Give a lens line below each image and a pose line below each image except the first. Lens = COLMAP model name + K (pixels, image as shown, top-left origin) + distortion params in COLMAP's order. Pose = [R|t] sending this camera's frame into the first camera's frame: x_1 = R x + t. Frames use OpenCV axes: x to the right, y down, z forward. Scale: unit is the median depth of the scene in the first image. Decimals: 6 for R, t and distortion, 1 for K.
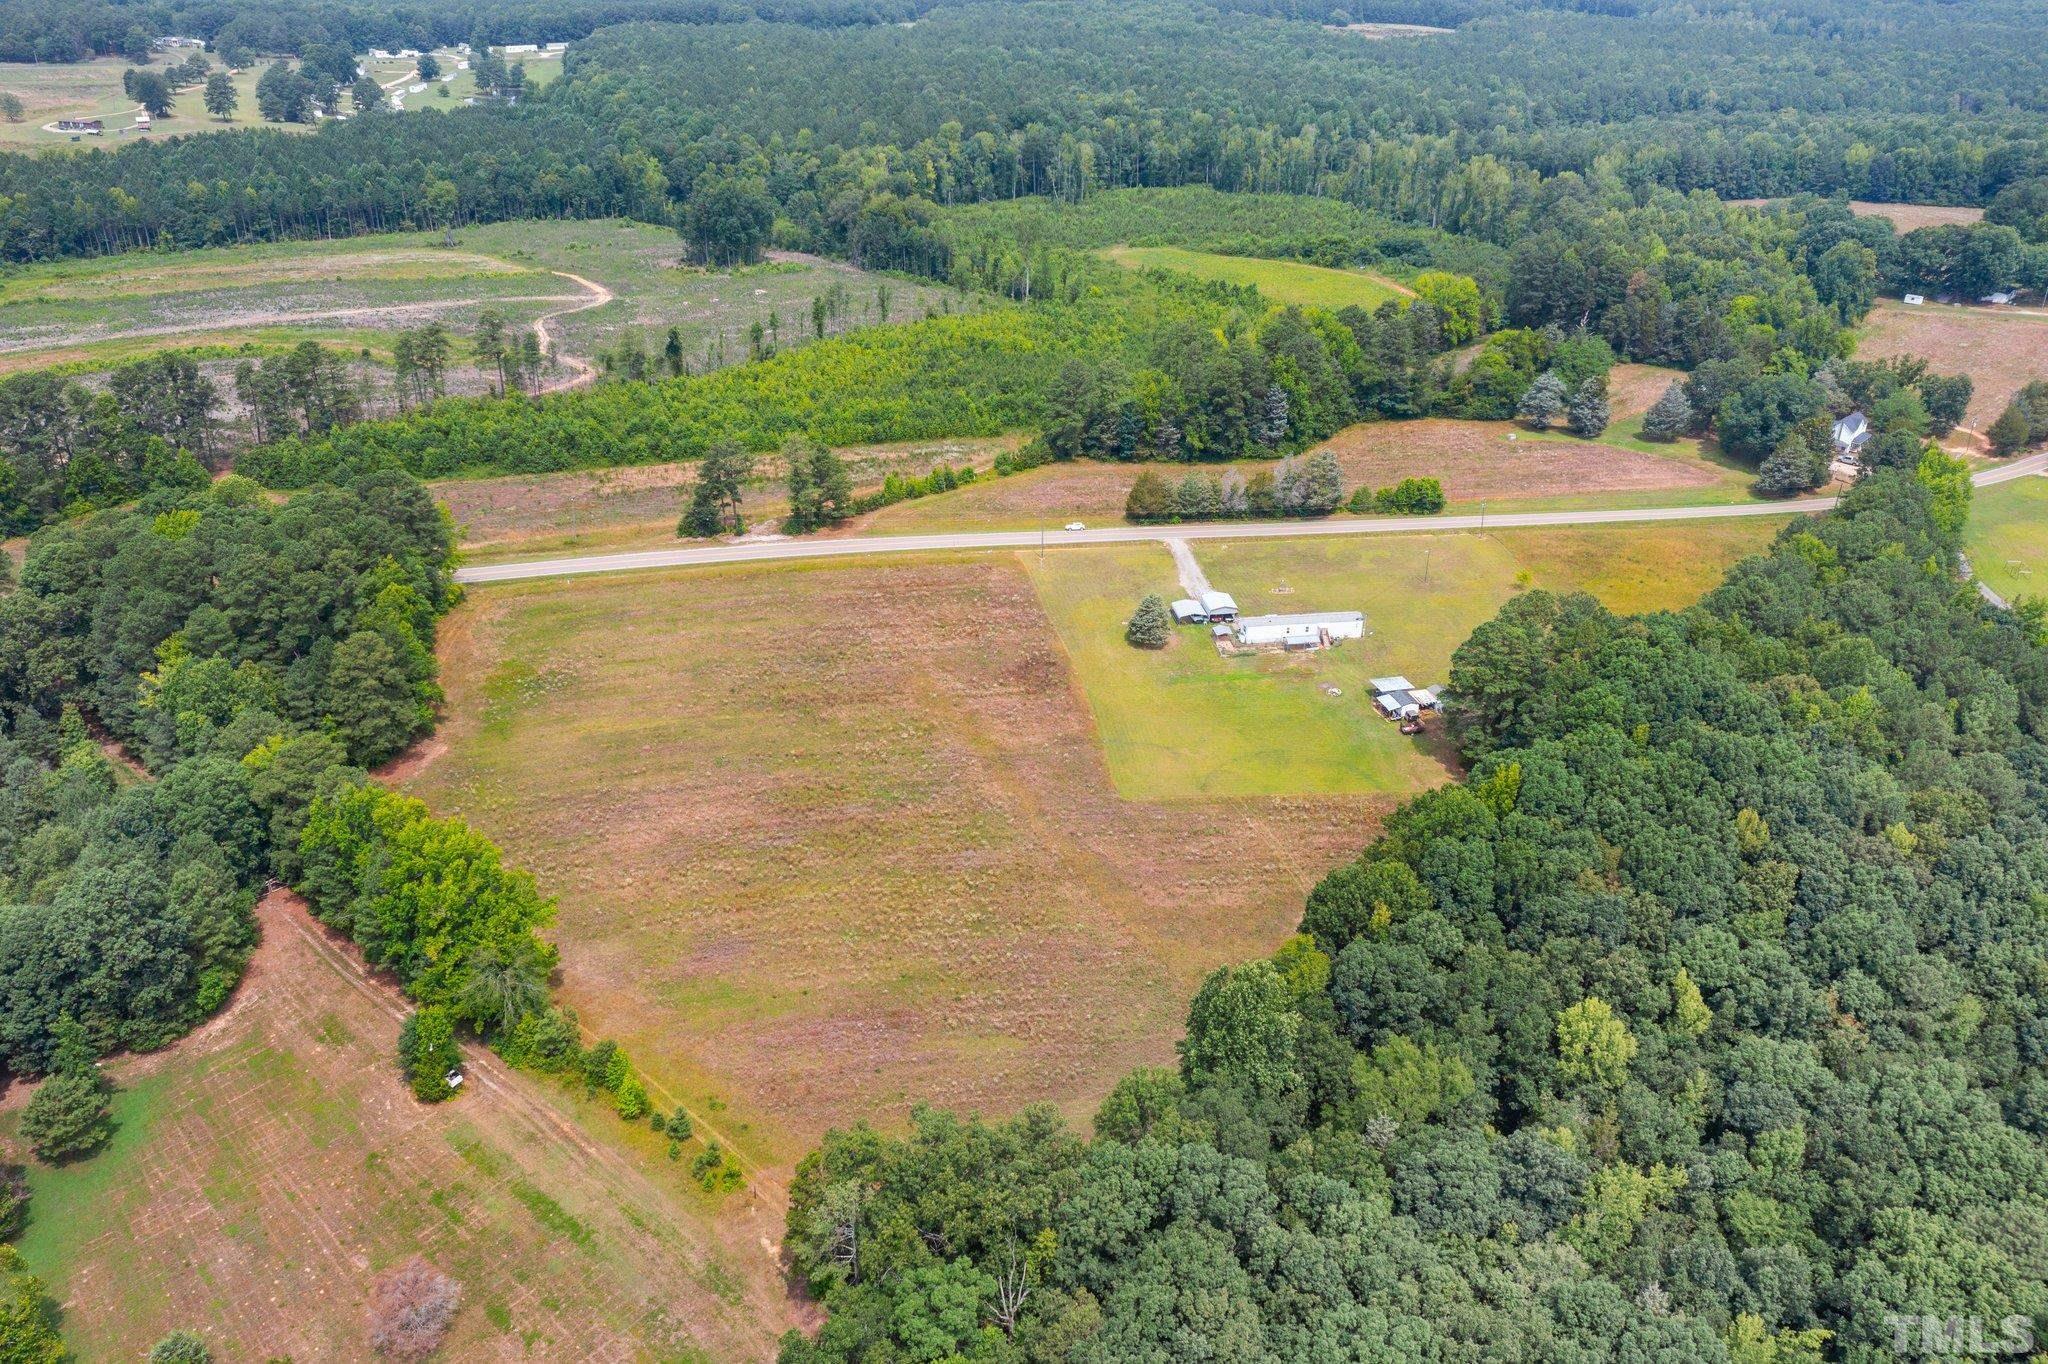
lens RADIAL K [[1614.2, 0, 1023.9], [0, 1614.2, 699.4], [0, 0, 1]] dist [0.004831, 0.007149]
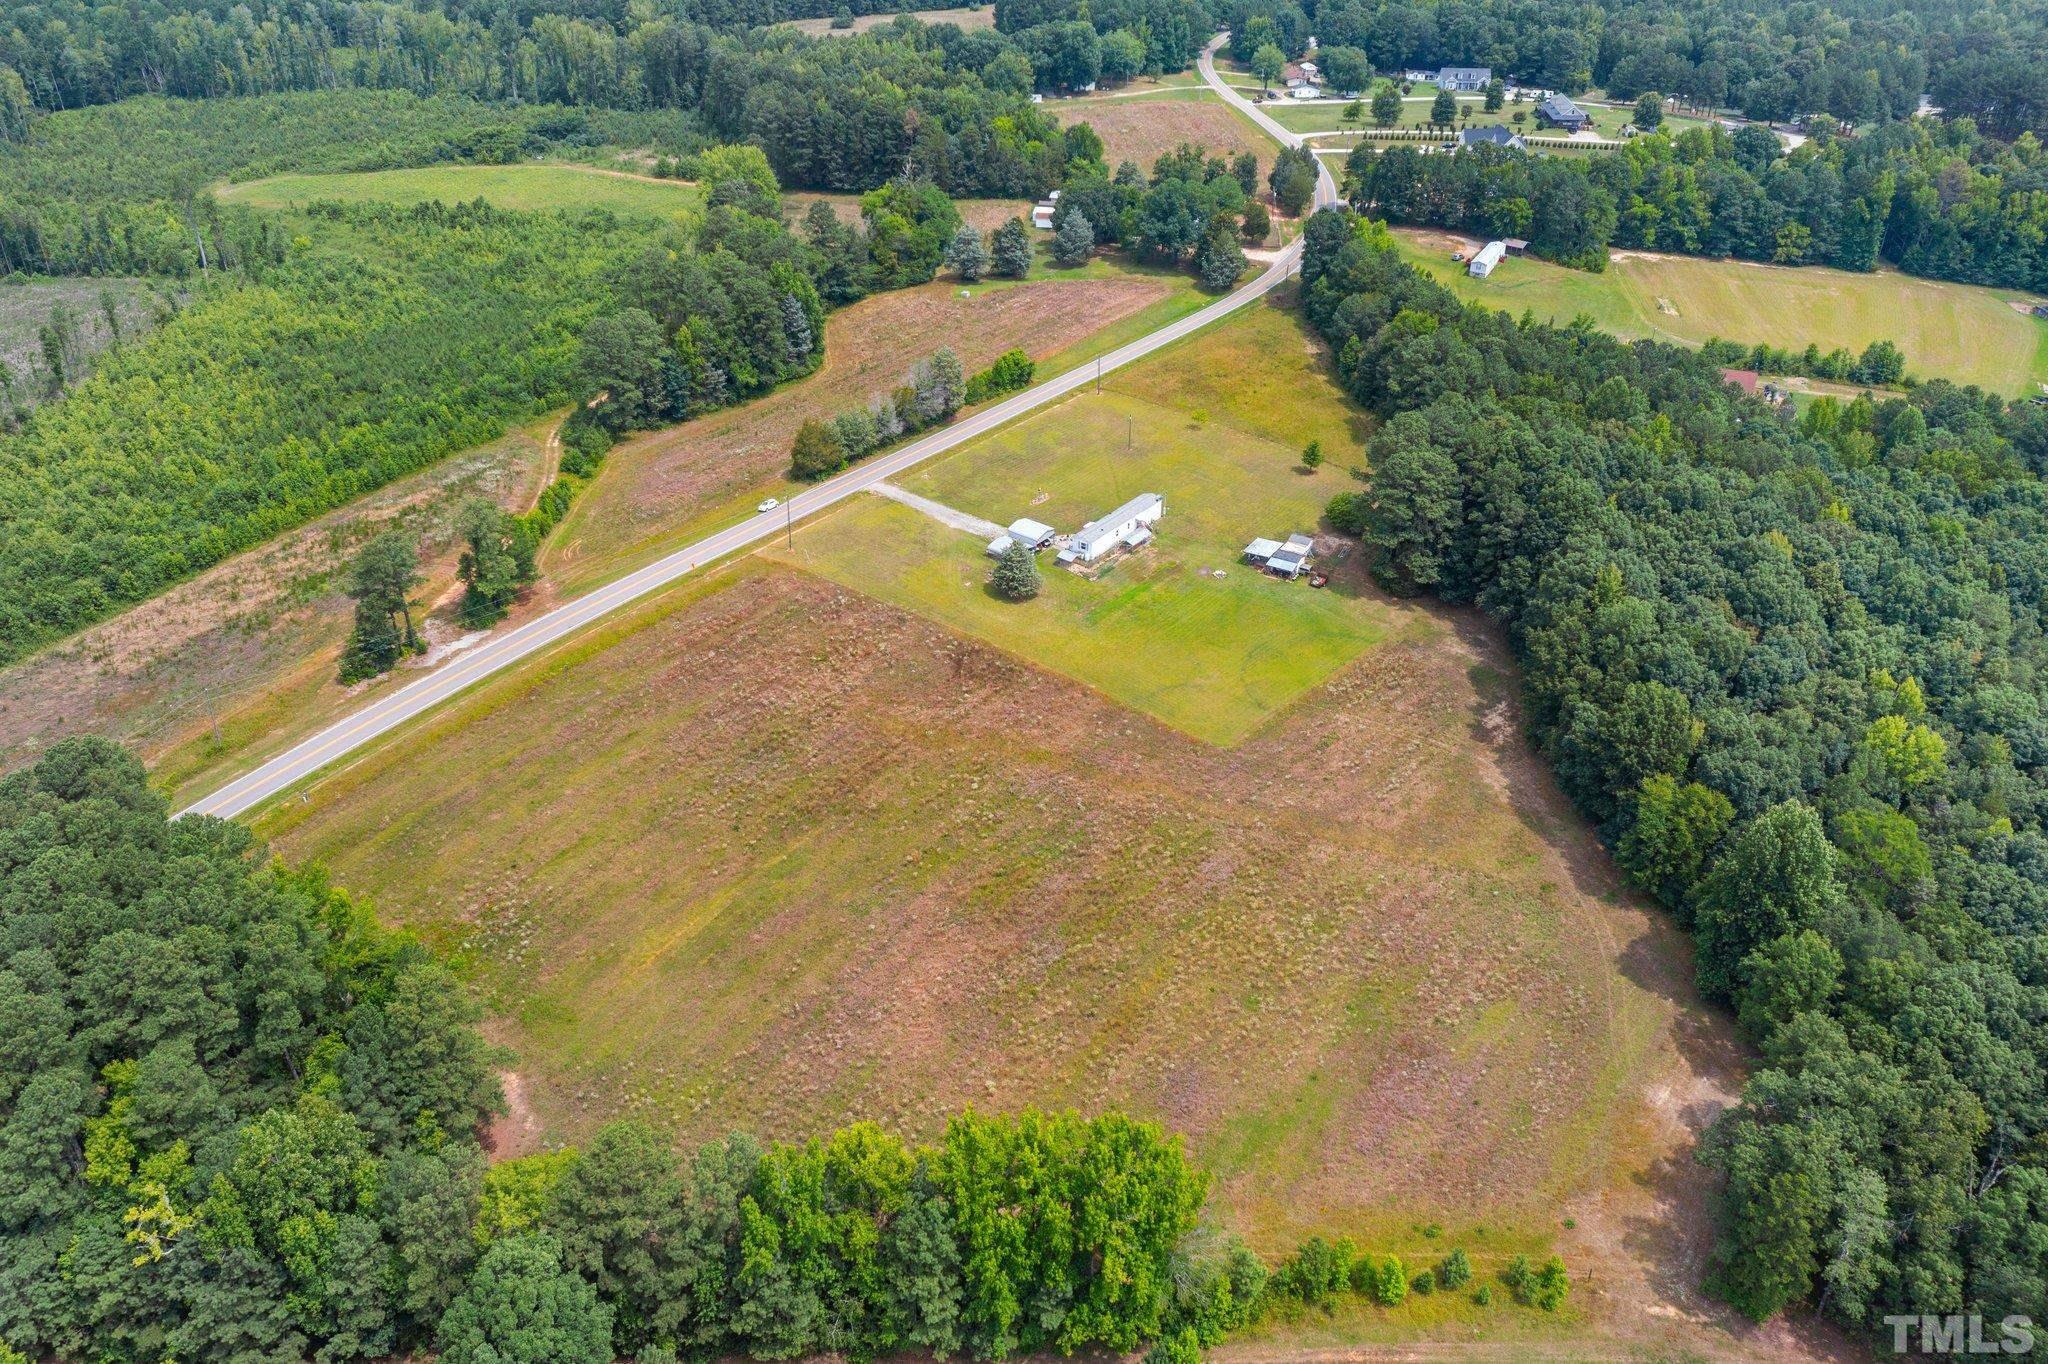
lens RADIAL K [[1614.2, 0, 1028.2], [0, 1614.2, 686.4], [0, 0, 1]] dist [0.004831, 0.007149]
pose [[0.717924, -0.369348, 0.590057, -0.380677], [0.320902, 0.927794, 0.190314, -0.126604], [-0.617743, 0.052720, 0.784611, 0.228804]]
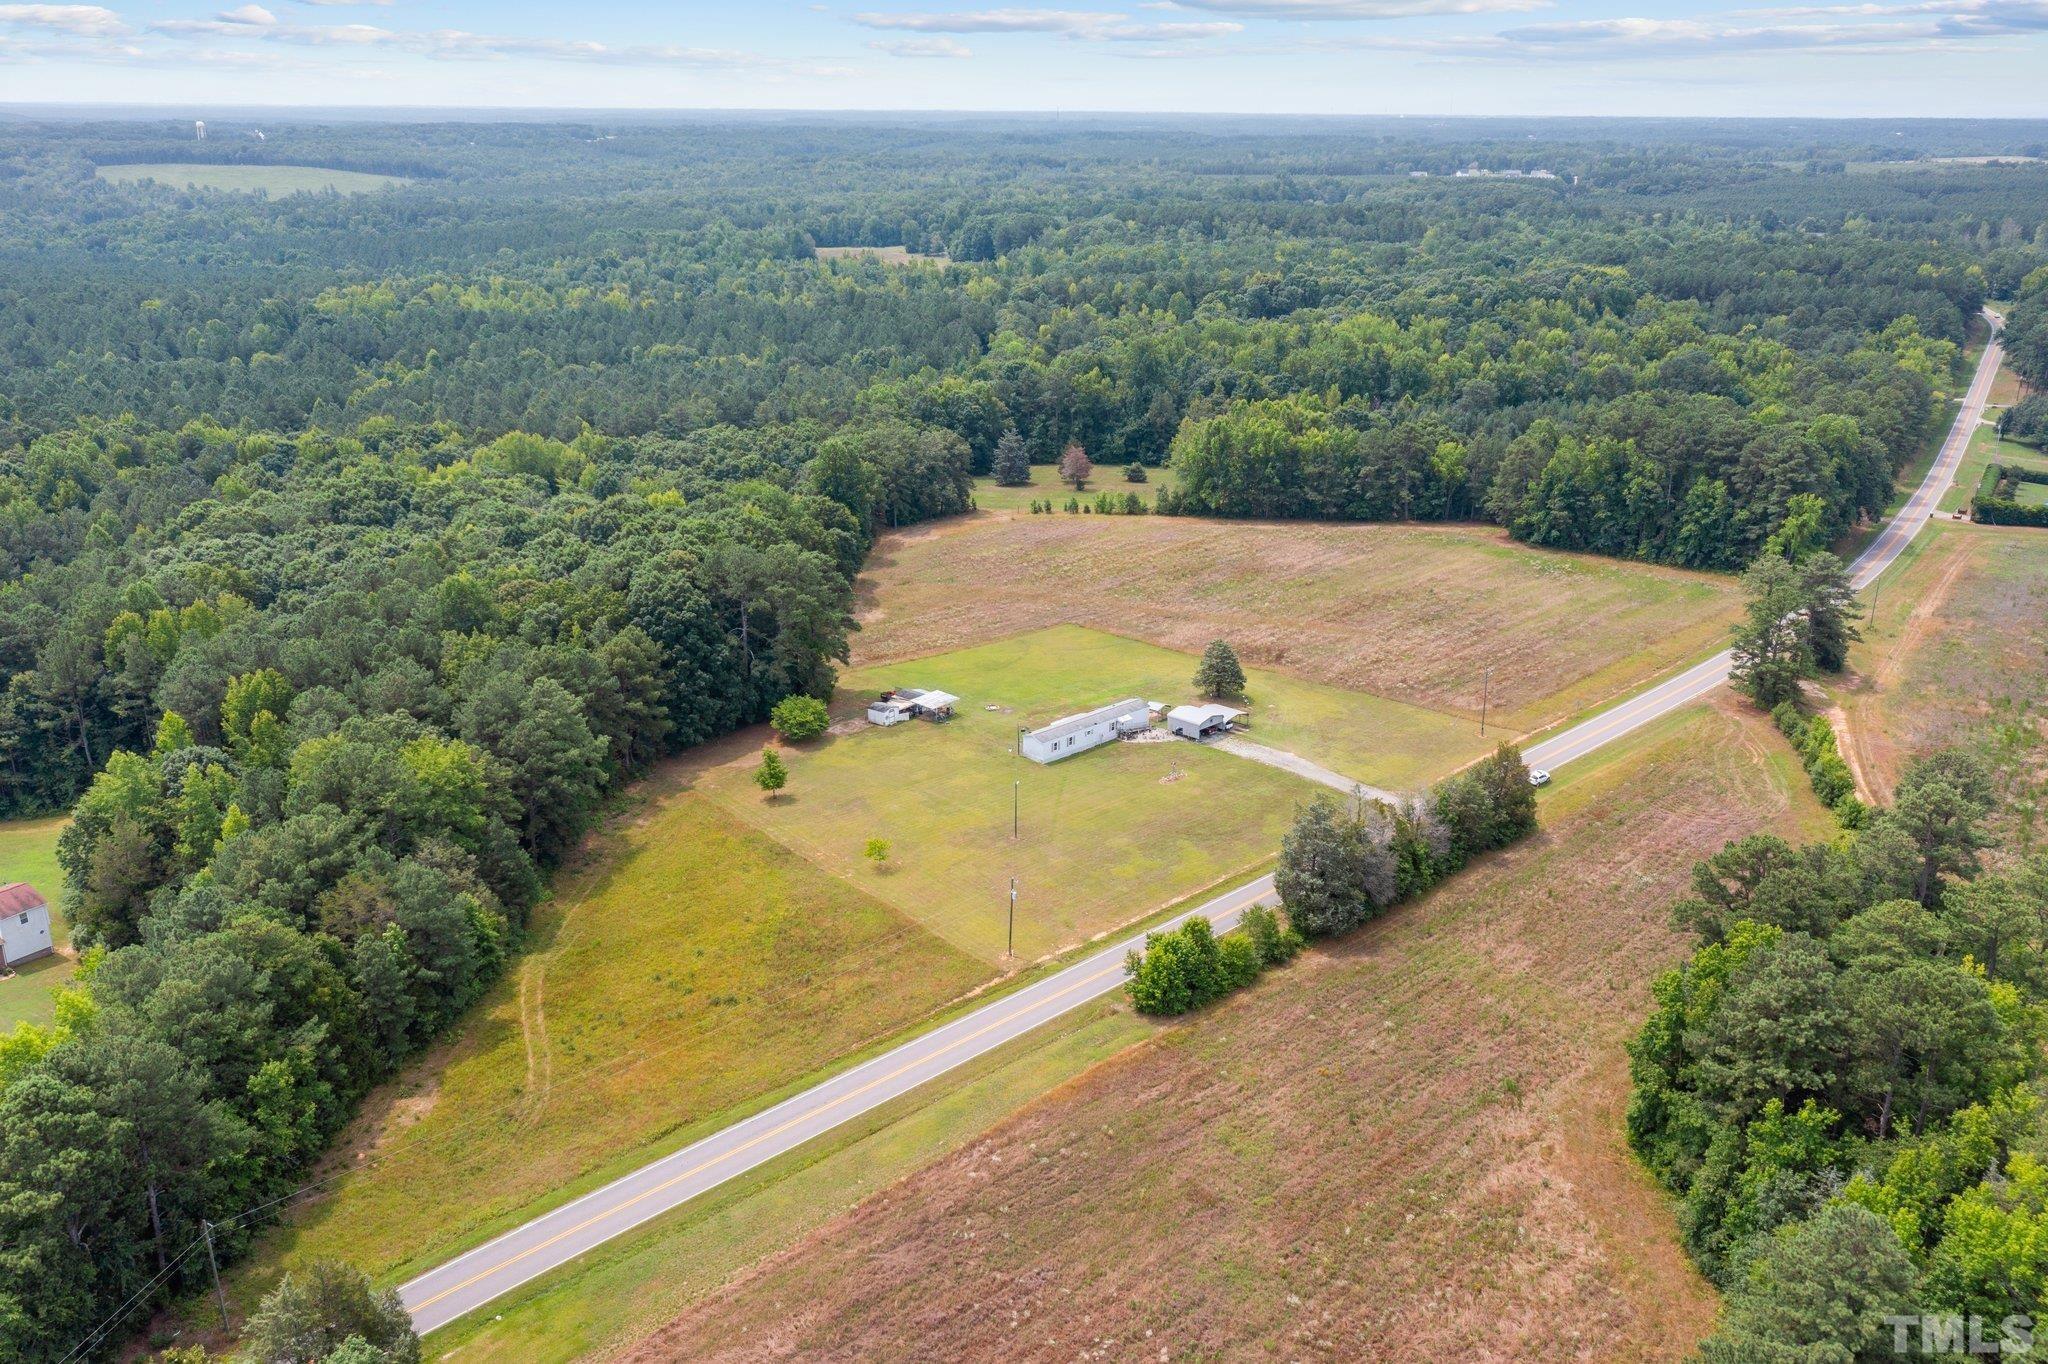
lens RADIAL K [[1614.2, 0, 1023.5], [0, 1614.2, 689.8], [0, 0, 1]] dist [0.004831, 0.007149]
pose [[-0.830105, 0.171637, -0.530534, 0.497478], [-0.269167, 0.709913, 0.650825, -0.458538], [0.488338, 0.683055, -0.543103, 1.135132]]
